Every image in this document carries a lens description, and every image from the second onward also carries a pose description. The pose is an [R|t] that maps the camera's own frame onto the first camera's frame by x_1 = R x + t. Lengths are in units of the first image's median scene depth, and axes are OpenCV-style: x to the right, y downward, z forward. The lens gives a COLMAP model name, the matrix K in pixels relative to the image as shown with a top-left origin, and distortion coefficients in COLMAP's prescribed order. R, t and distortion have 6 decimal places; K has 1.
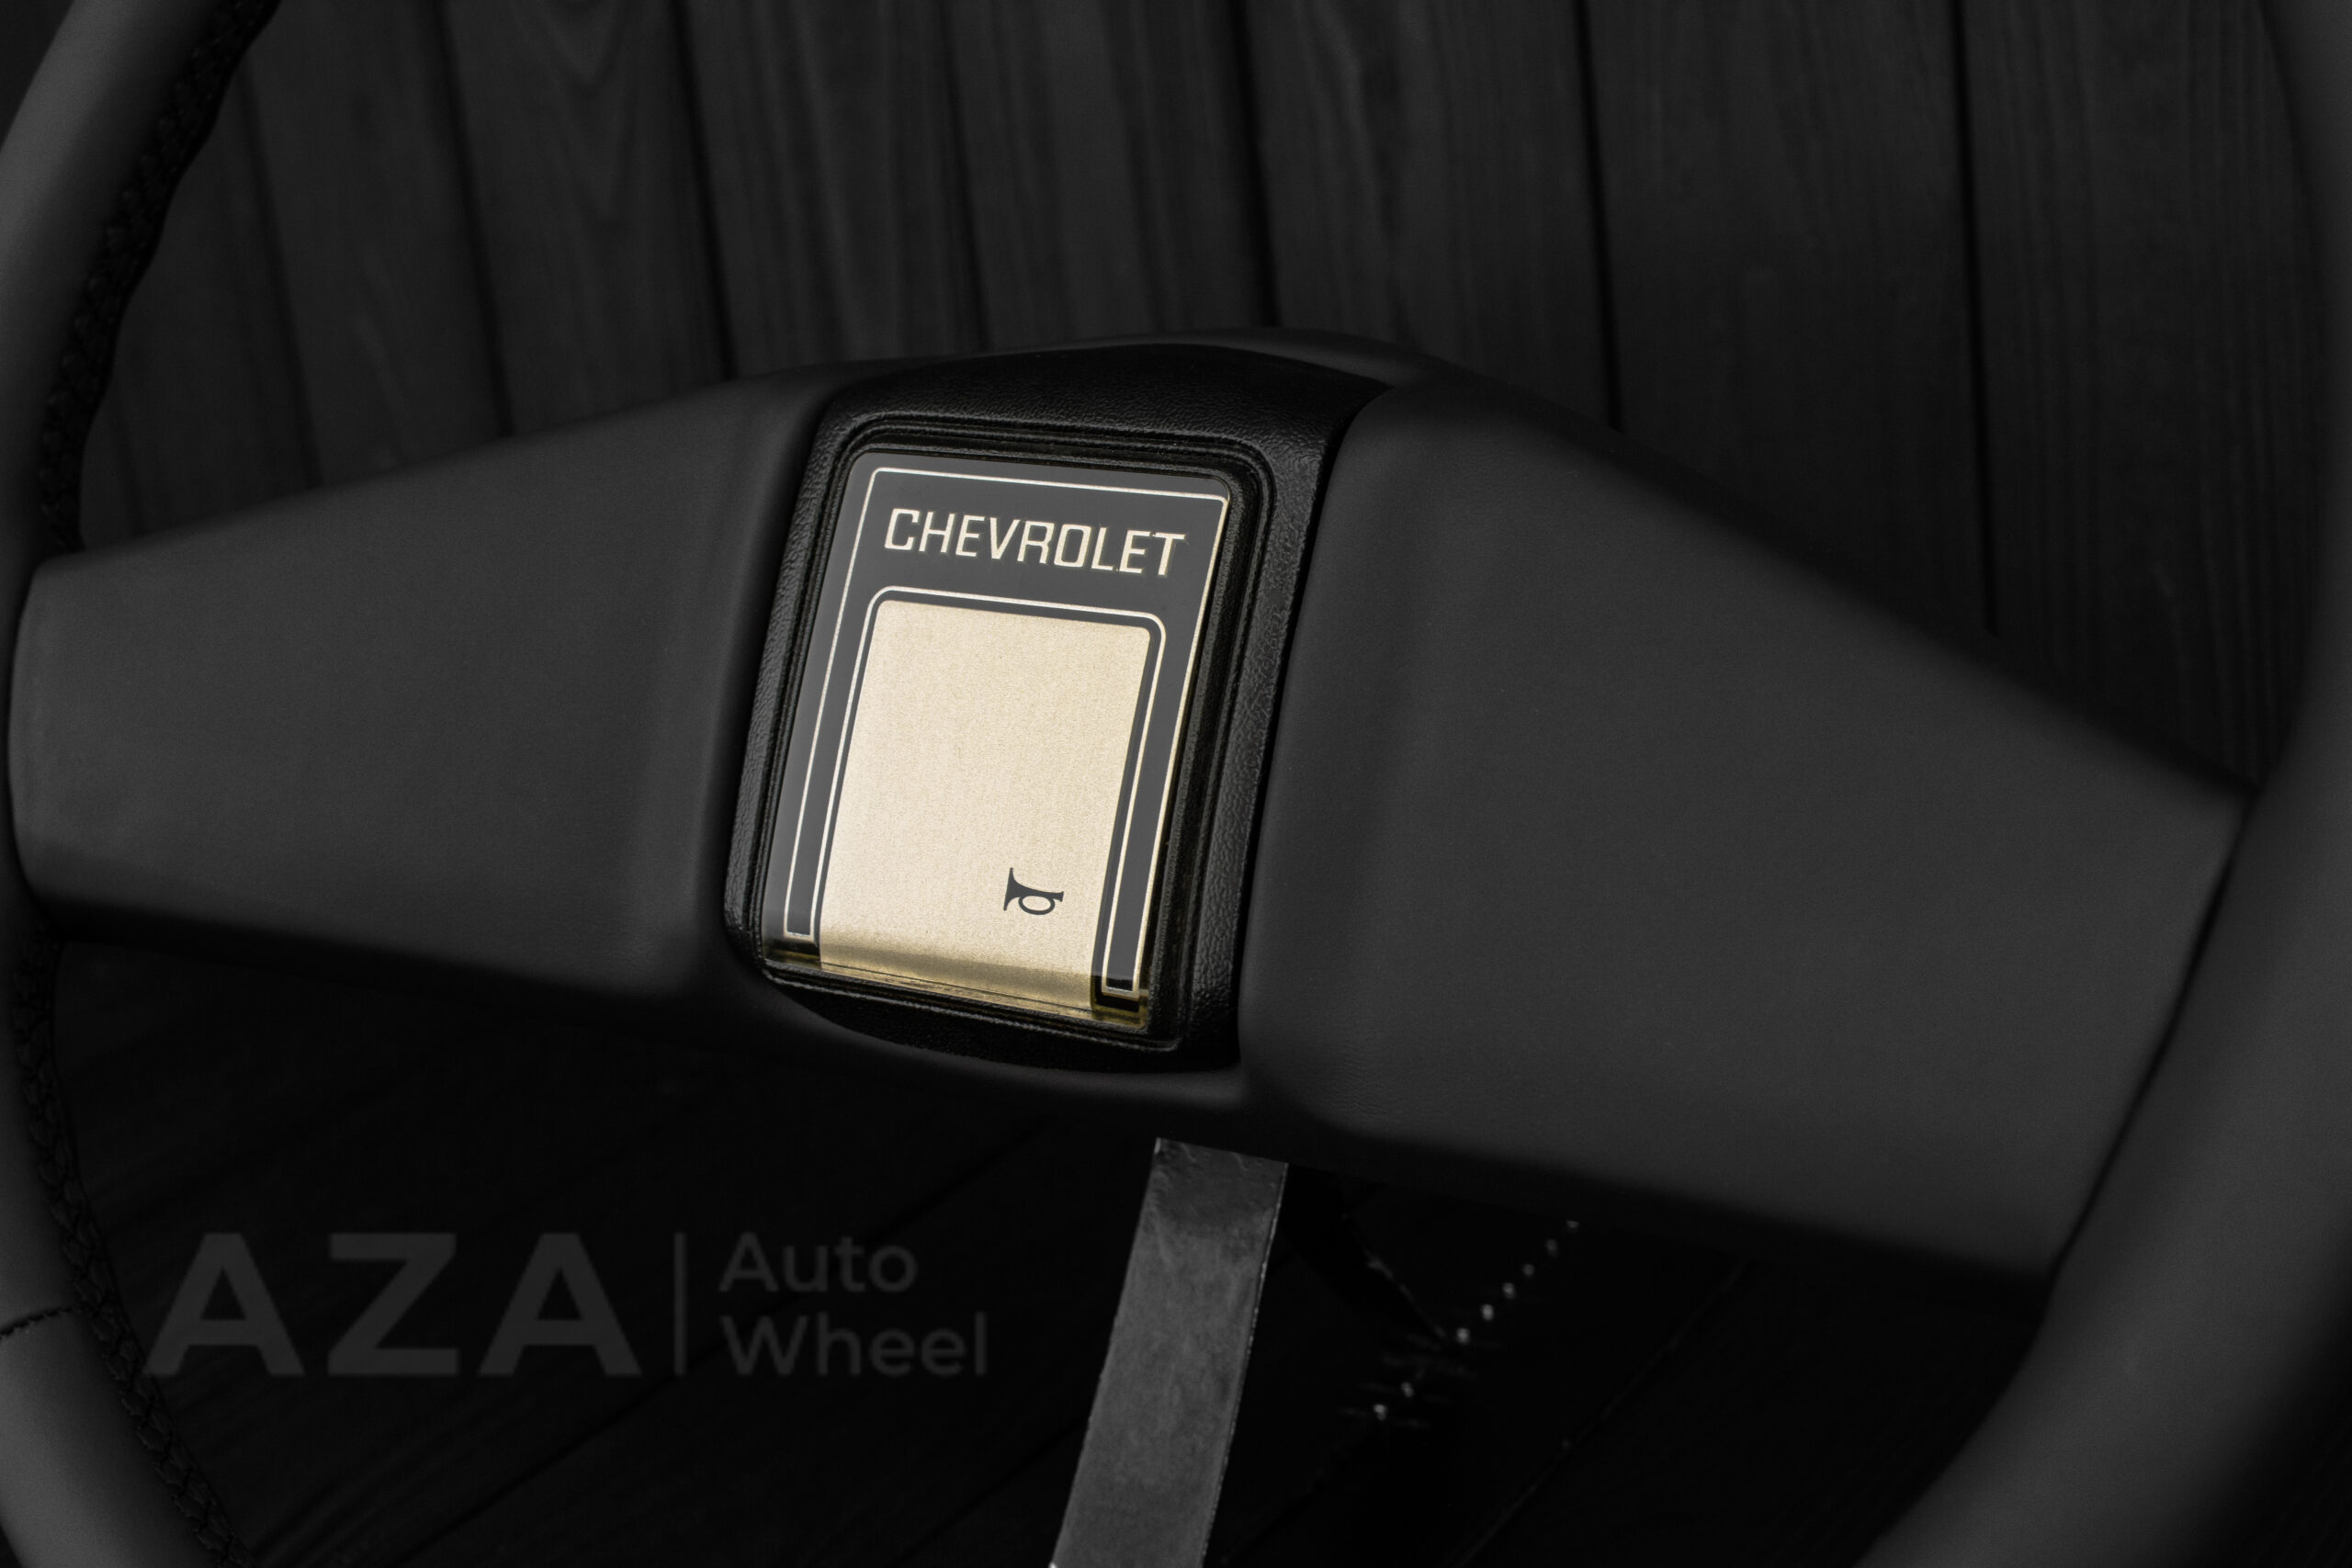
lens RADIAL K [[3634.4, 0, 1182.6], [0, 3634.4, 775.0], [0, 0, 1]] dist [-0.214526, 0.138664]
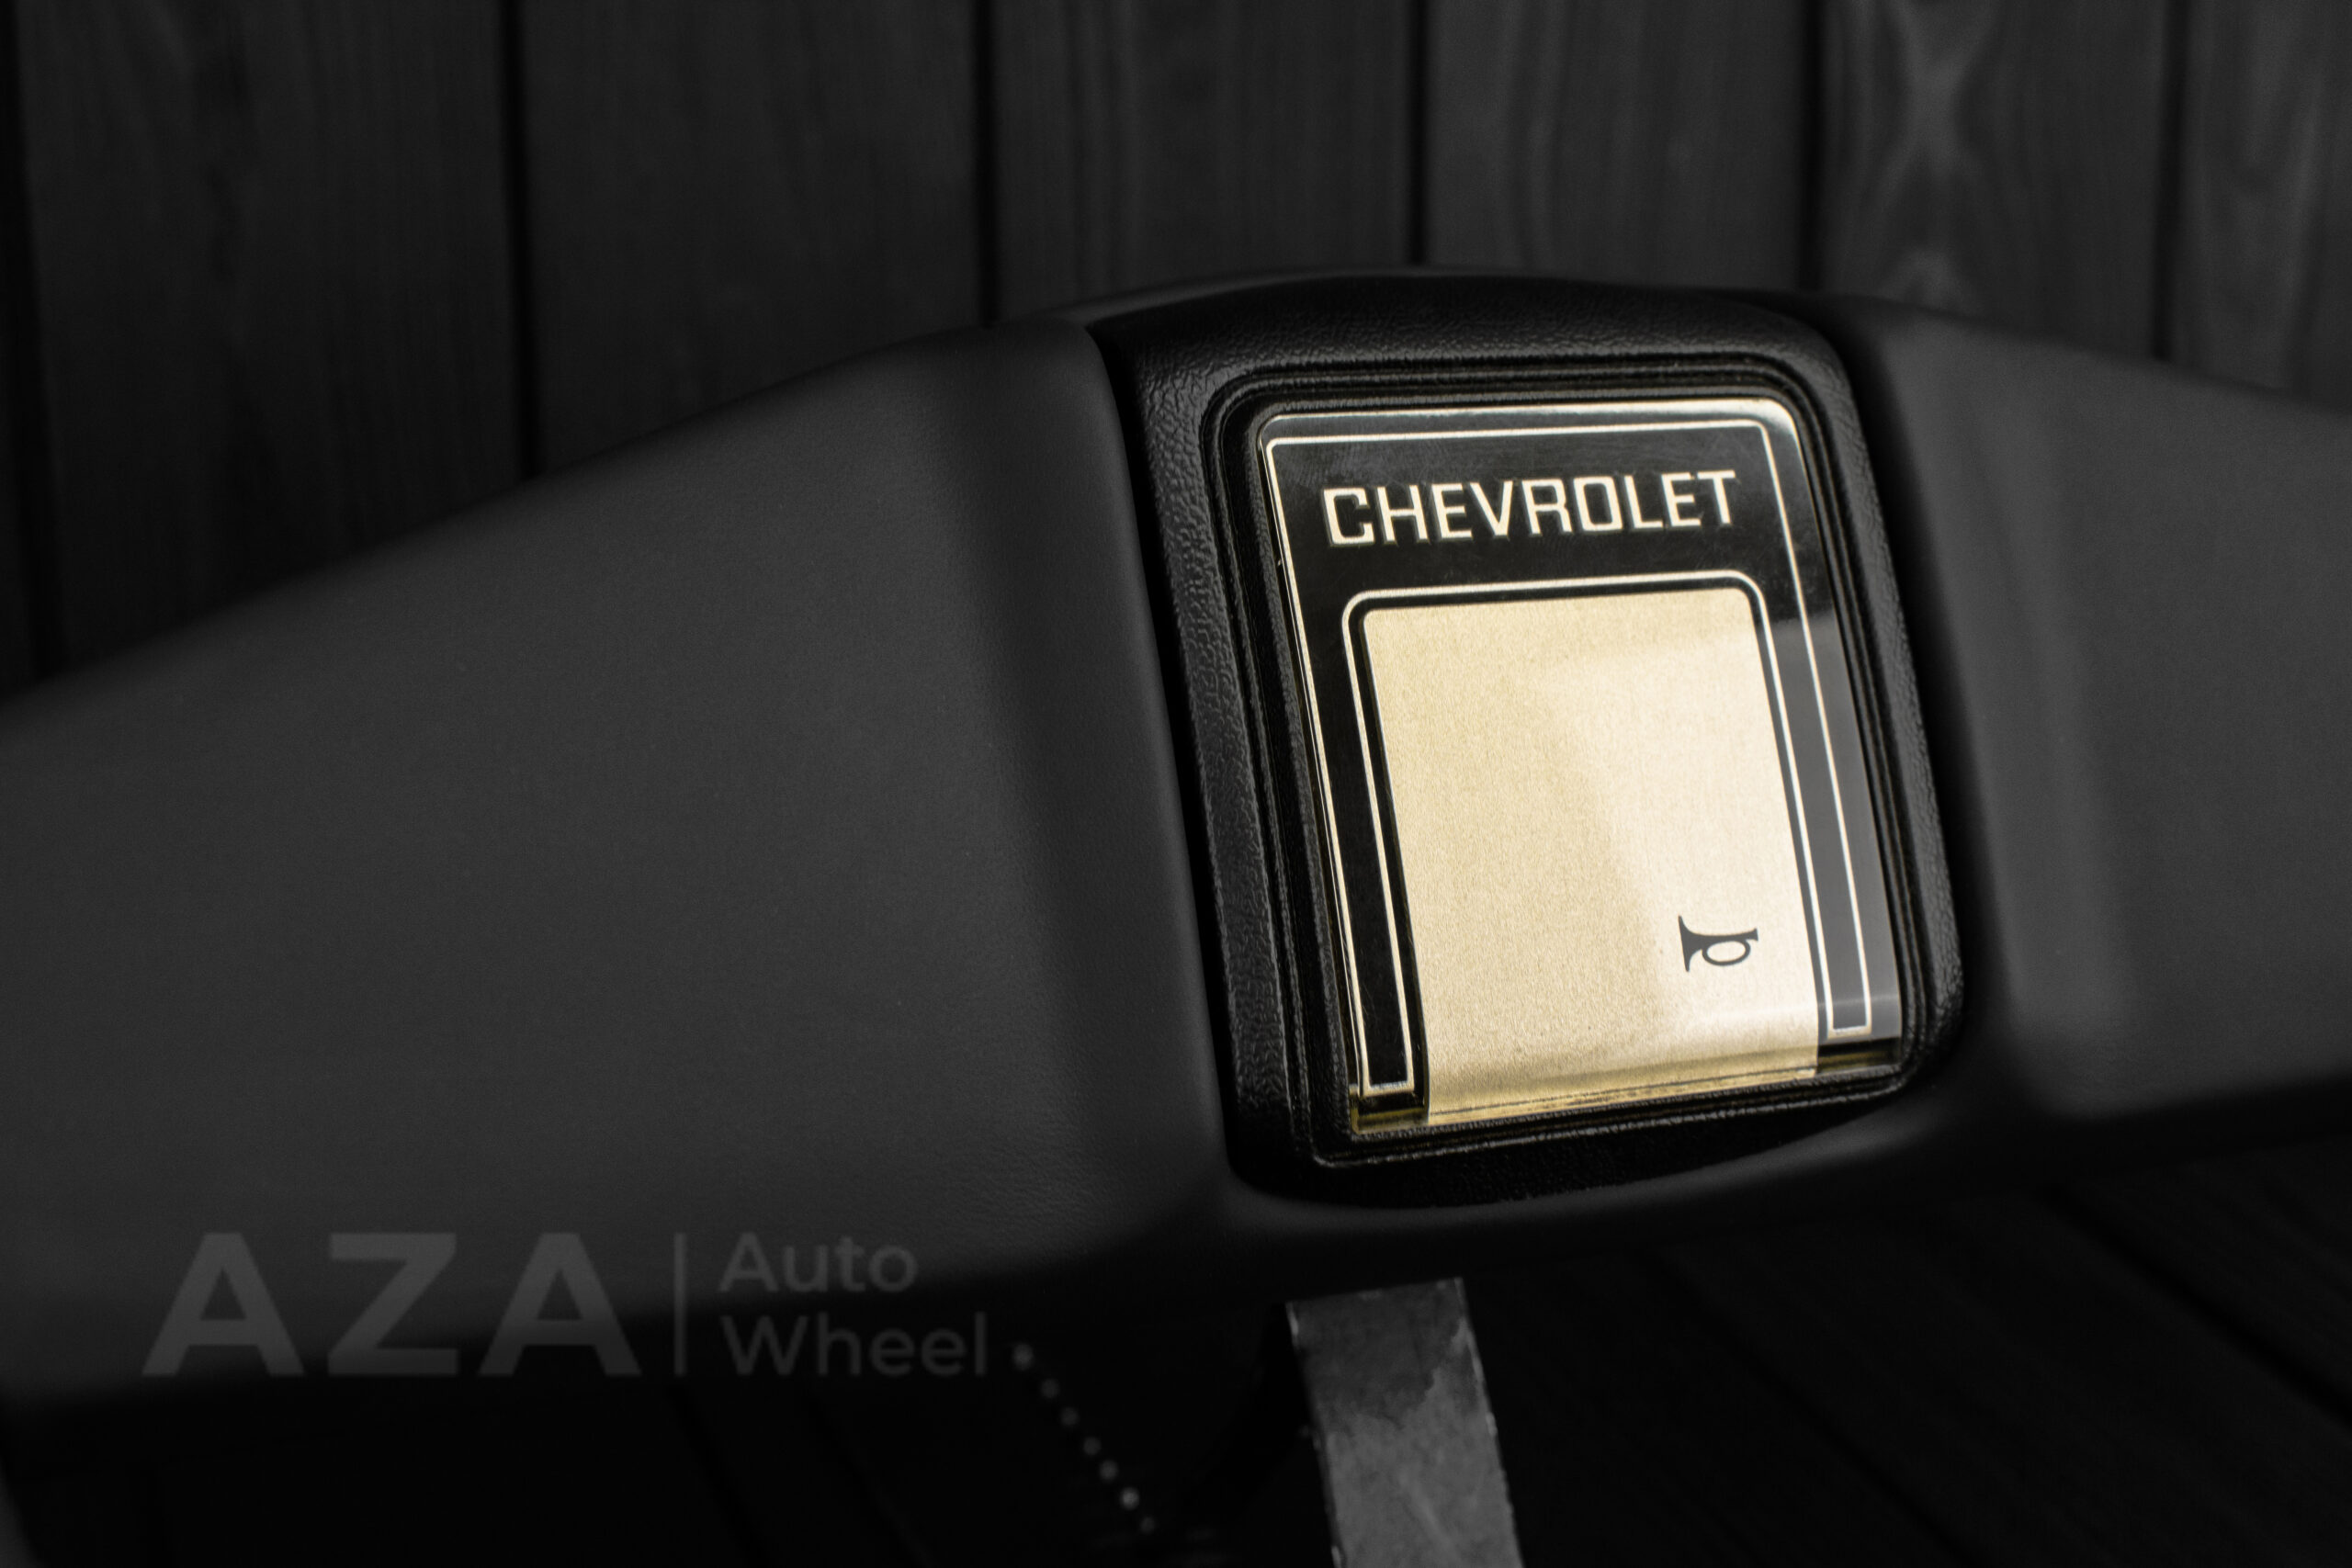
lens RADIAL K [[3634.4, 0, 1182.6], [0, 3634.4, 775.0], [0, 0, 1]] dist [-0.214526, 0.138664]
pose [[0.573820, -0.133646, 0.808004, -0.710832], [0.188581, 0.981646, 0.028442, -0.044651], [-0.796974, 0.136054, 0.588491, 0.618241]]
